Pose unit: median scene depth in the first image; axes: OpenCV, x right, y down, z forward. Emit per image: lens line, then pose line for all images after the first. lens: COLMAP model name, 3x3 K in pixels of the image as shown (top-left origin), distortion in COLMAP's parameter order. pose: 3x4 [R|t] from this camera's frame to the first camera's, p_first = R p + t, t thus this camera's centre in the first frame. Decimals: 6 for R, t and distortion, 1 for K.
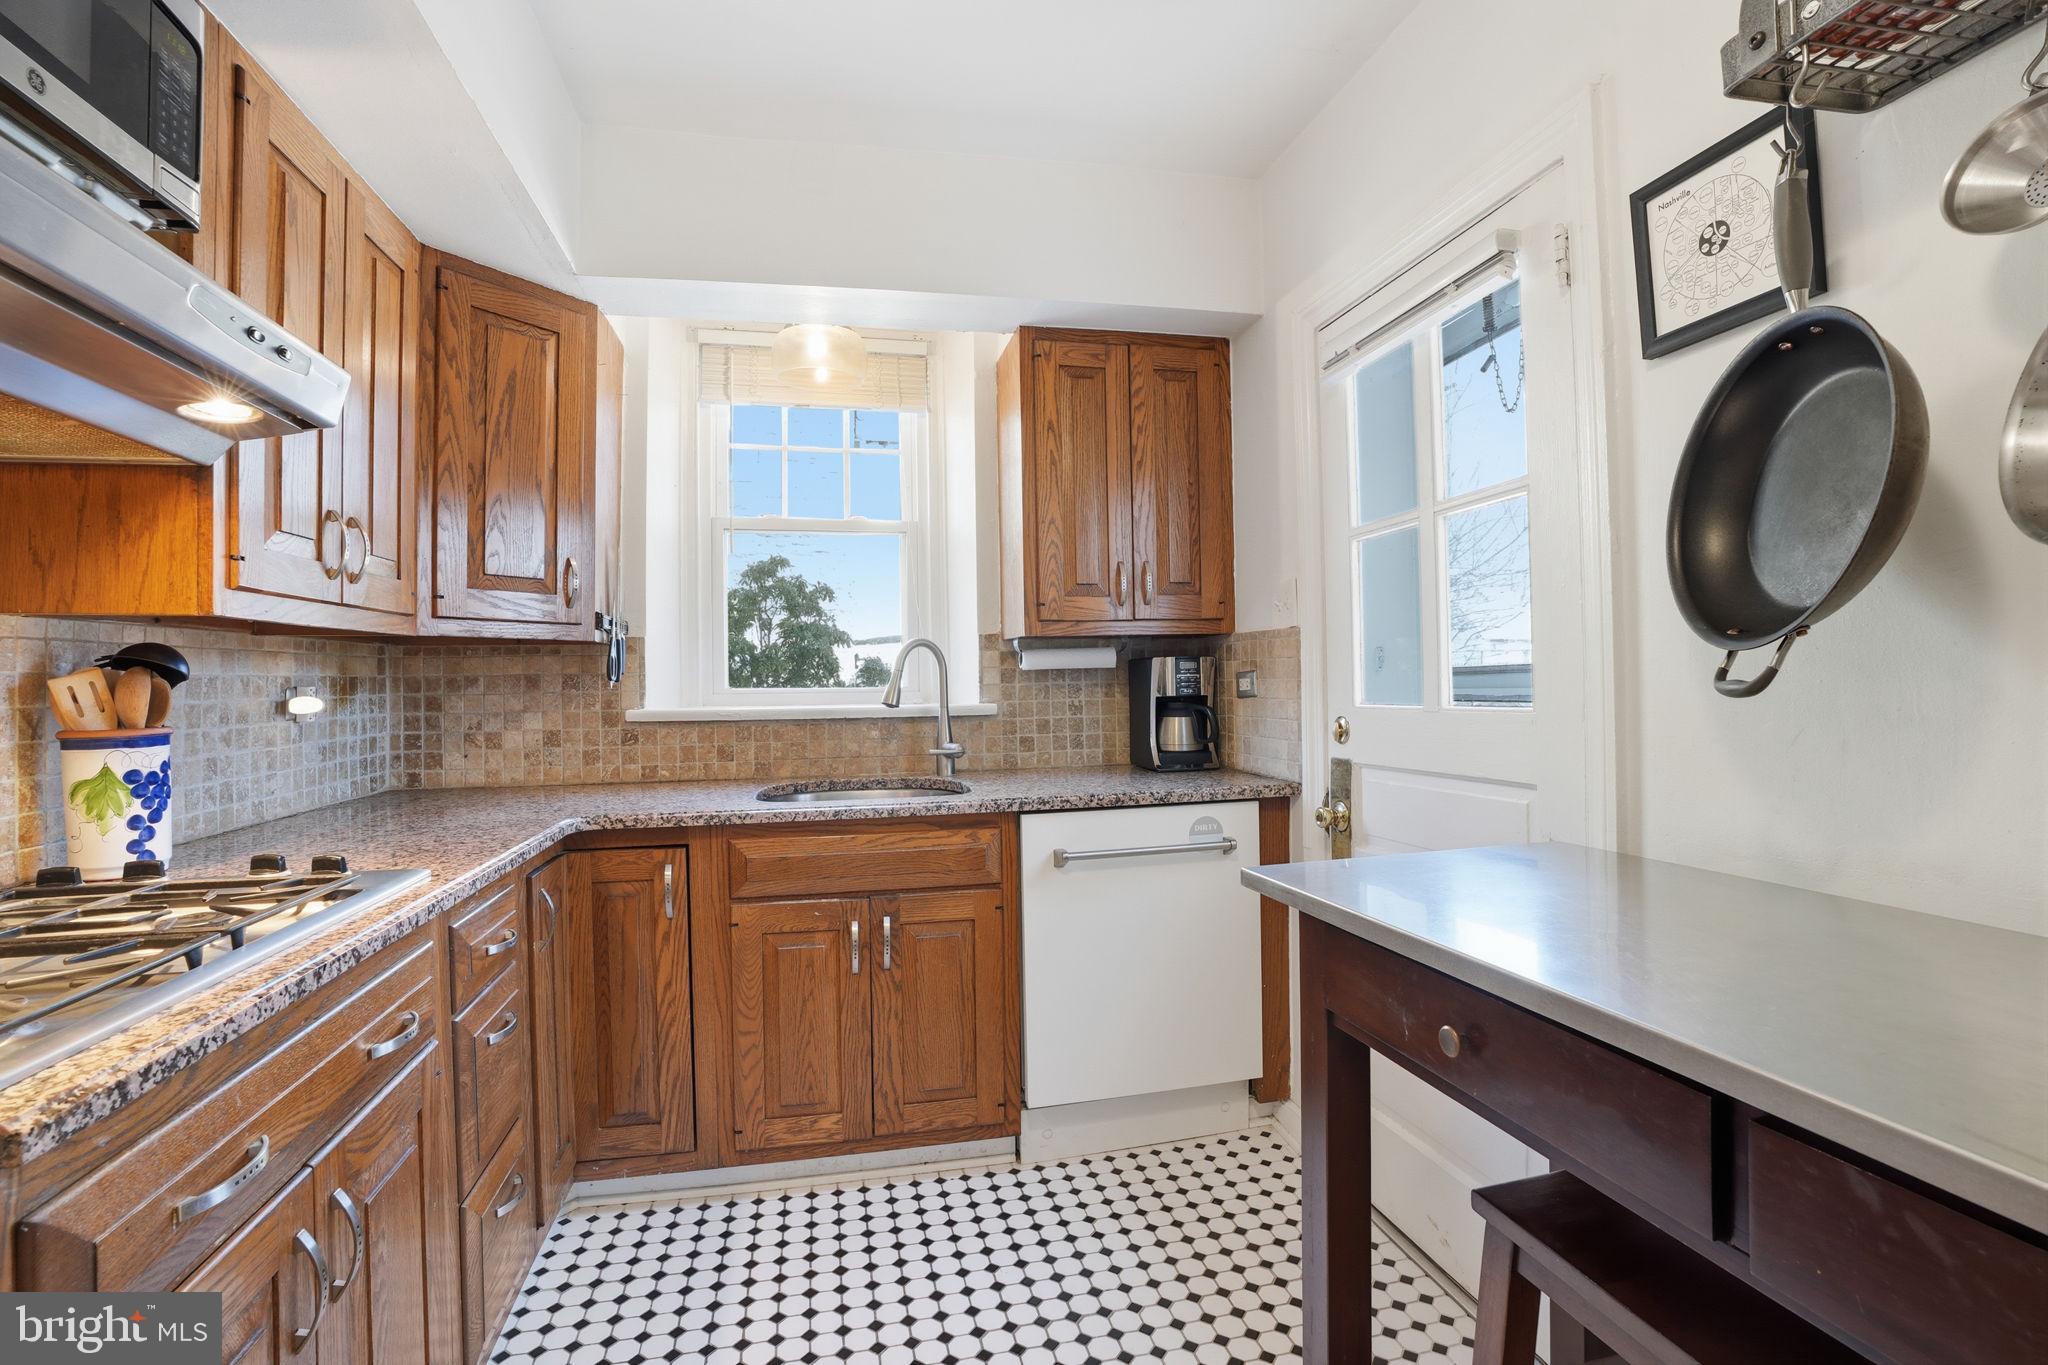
lens RADIAL K [[943.1, 0, 1020.7], [0, 943.1, 676.2], [0, 0, 1]] dist [-0.067496, 0.024252]
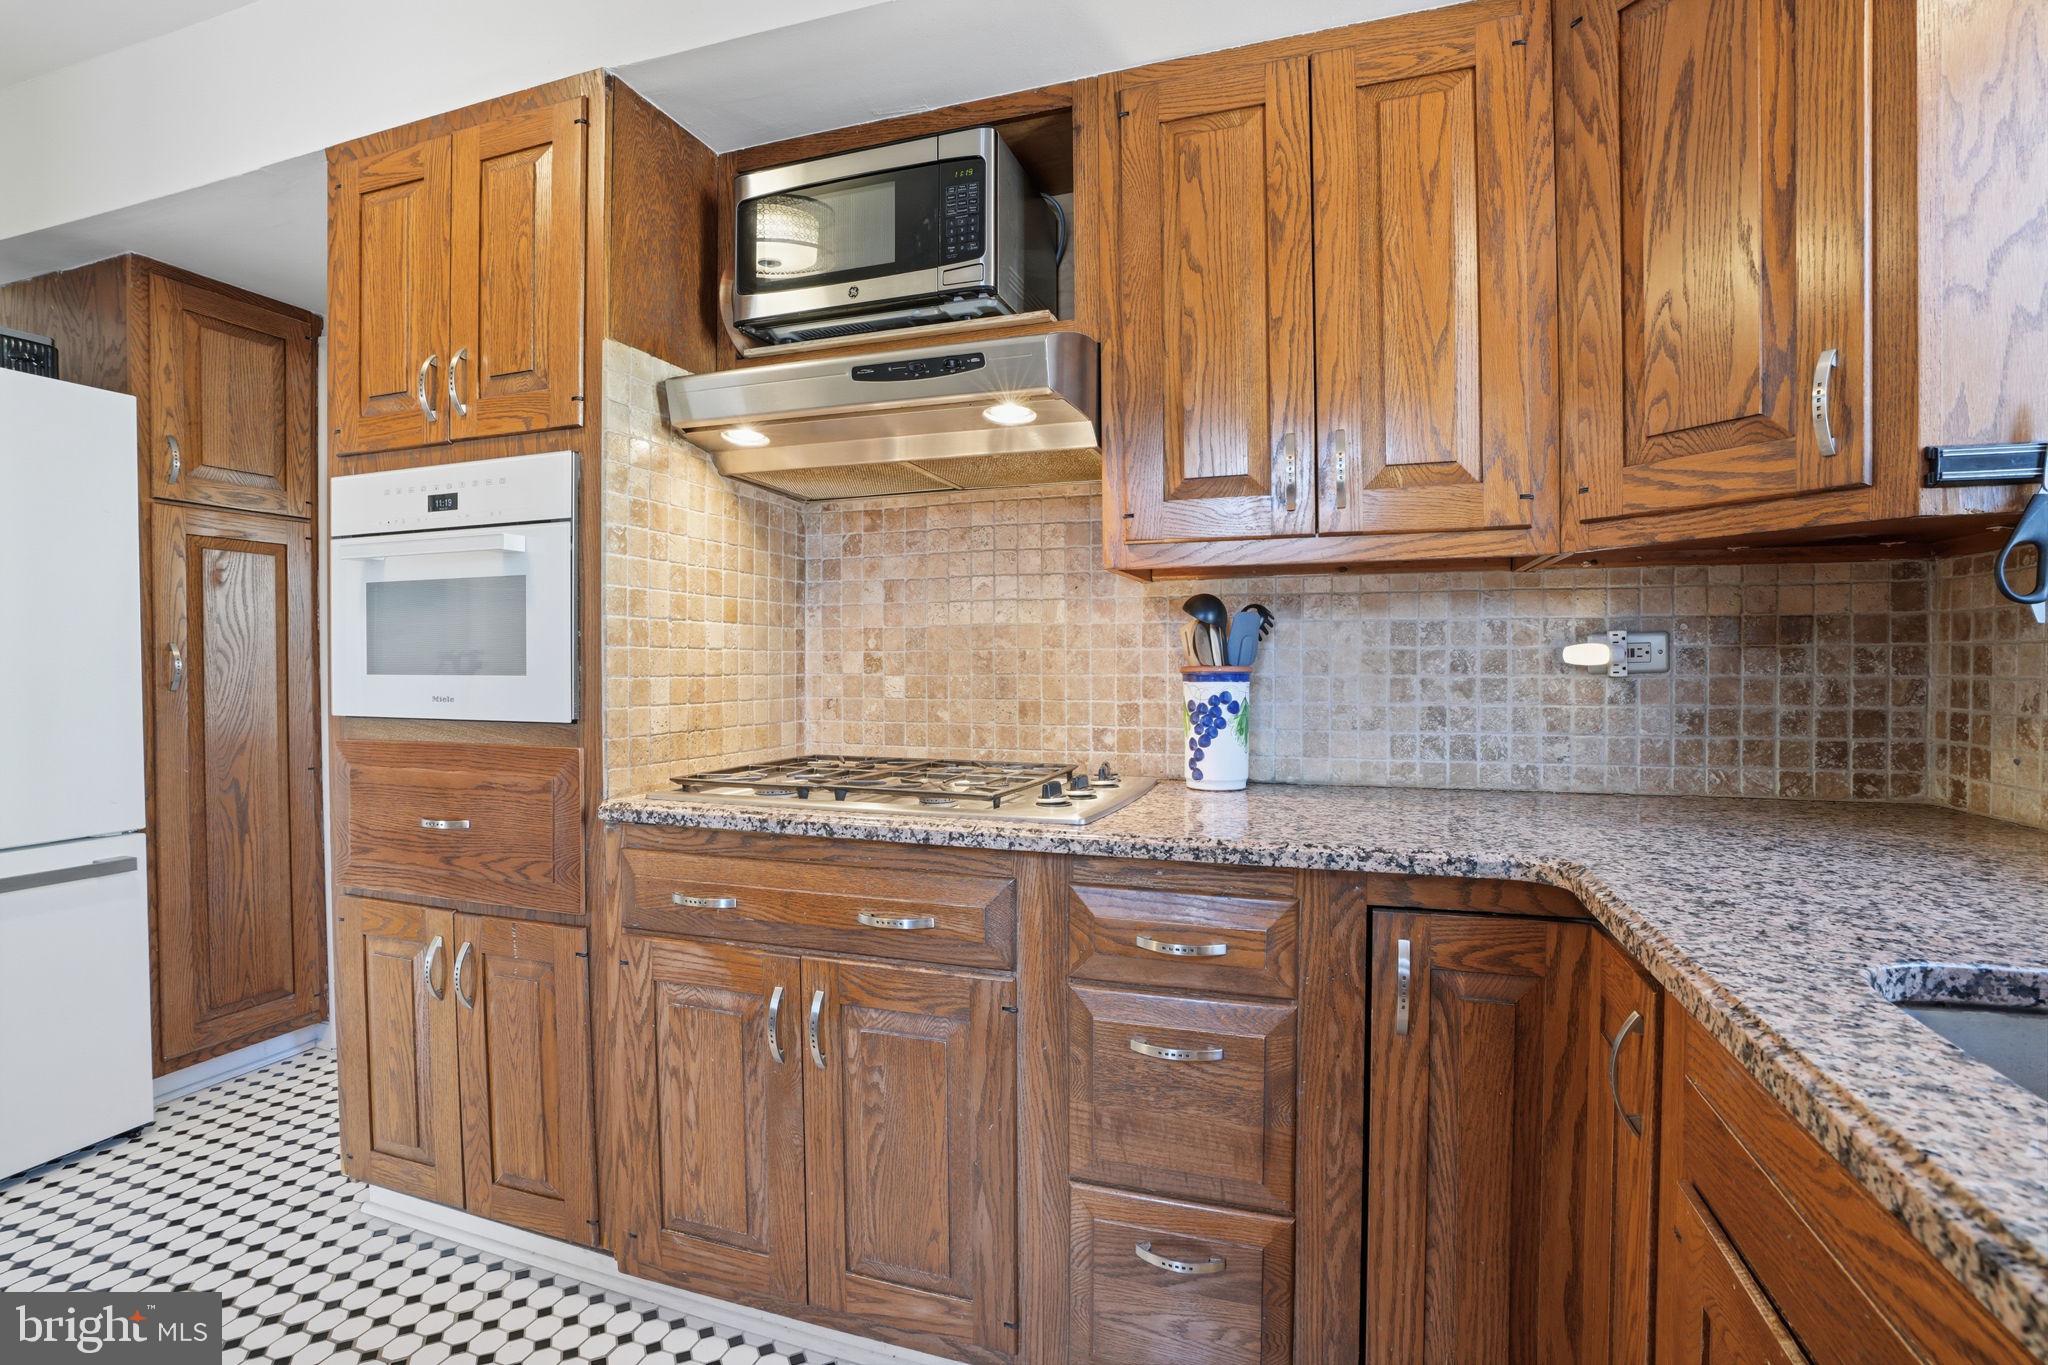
lens RADIAL K [[943.1, 0, 1020.7], [0, 943.1, 676.2], [0, 0, 1]] dist [-0.067496, 0.024252]
pose [[-0.515241, 0.022714, -0.856744, 0.136012], [0.009127, 0.999737, 0.021016, 0.027400], [0.856997, 0.003009, -0.515313, 0.924465]]
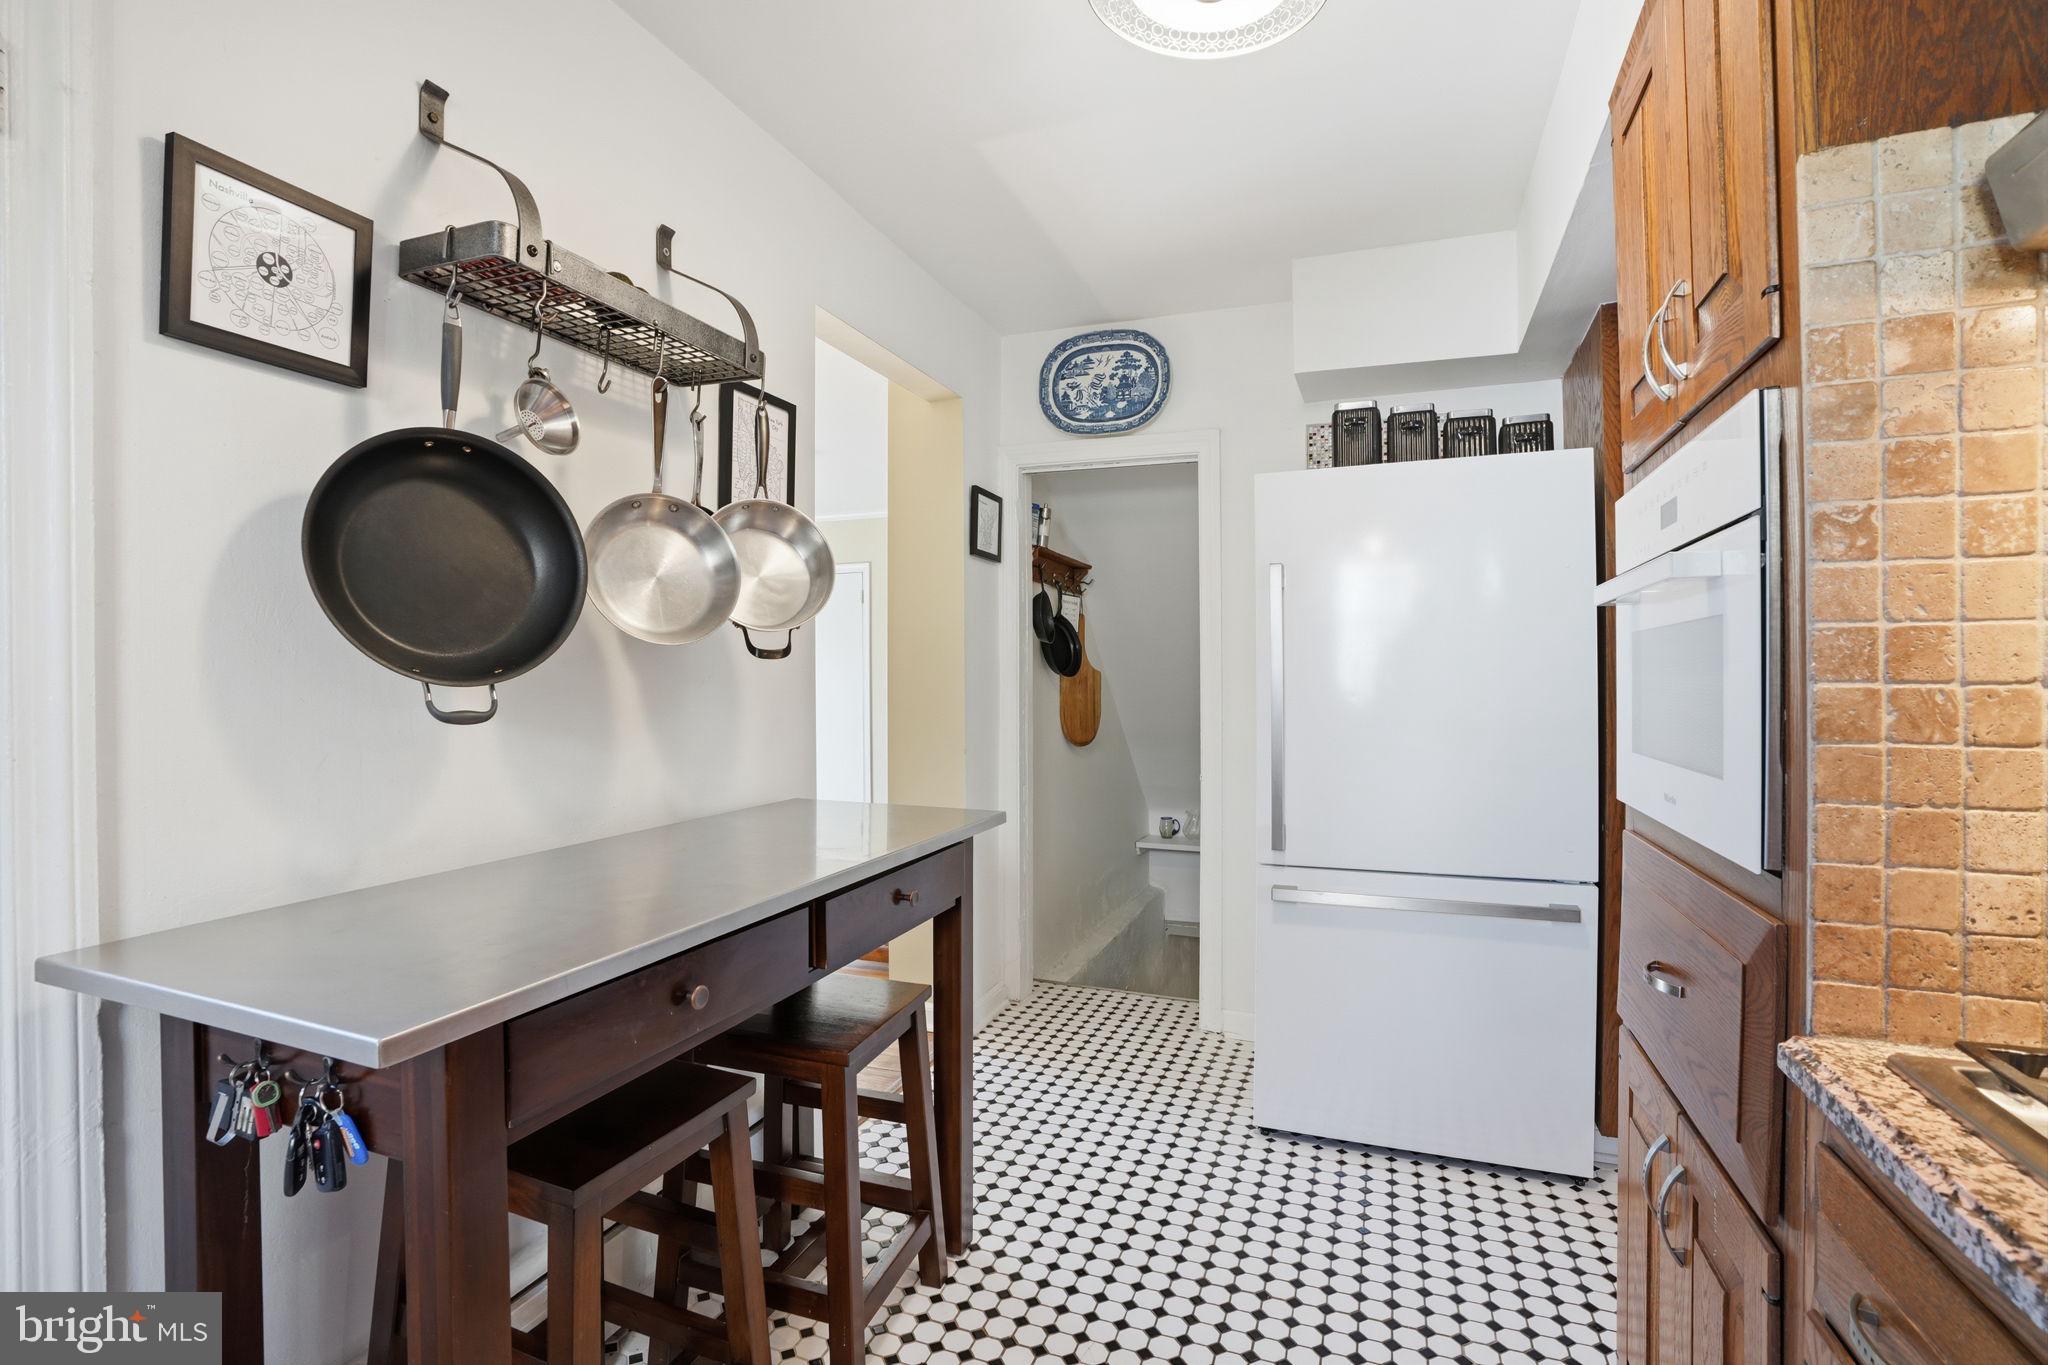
lens RADIAL K [[943.1, 0, 1020.7], [0, 943.1, 676.2], [0, 0, 1]] dist [-0.067496, 0.024252]
pose [[-0.834532, 0.007162, 0.550913, -0.255091], [0.002031, 0.999949, -0.009922, -0.007884], [-0.550956, -0.007162, -0.834504, 0.757230]]
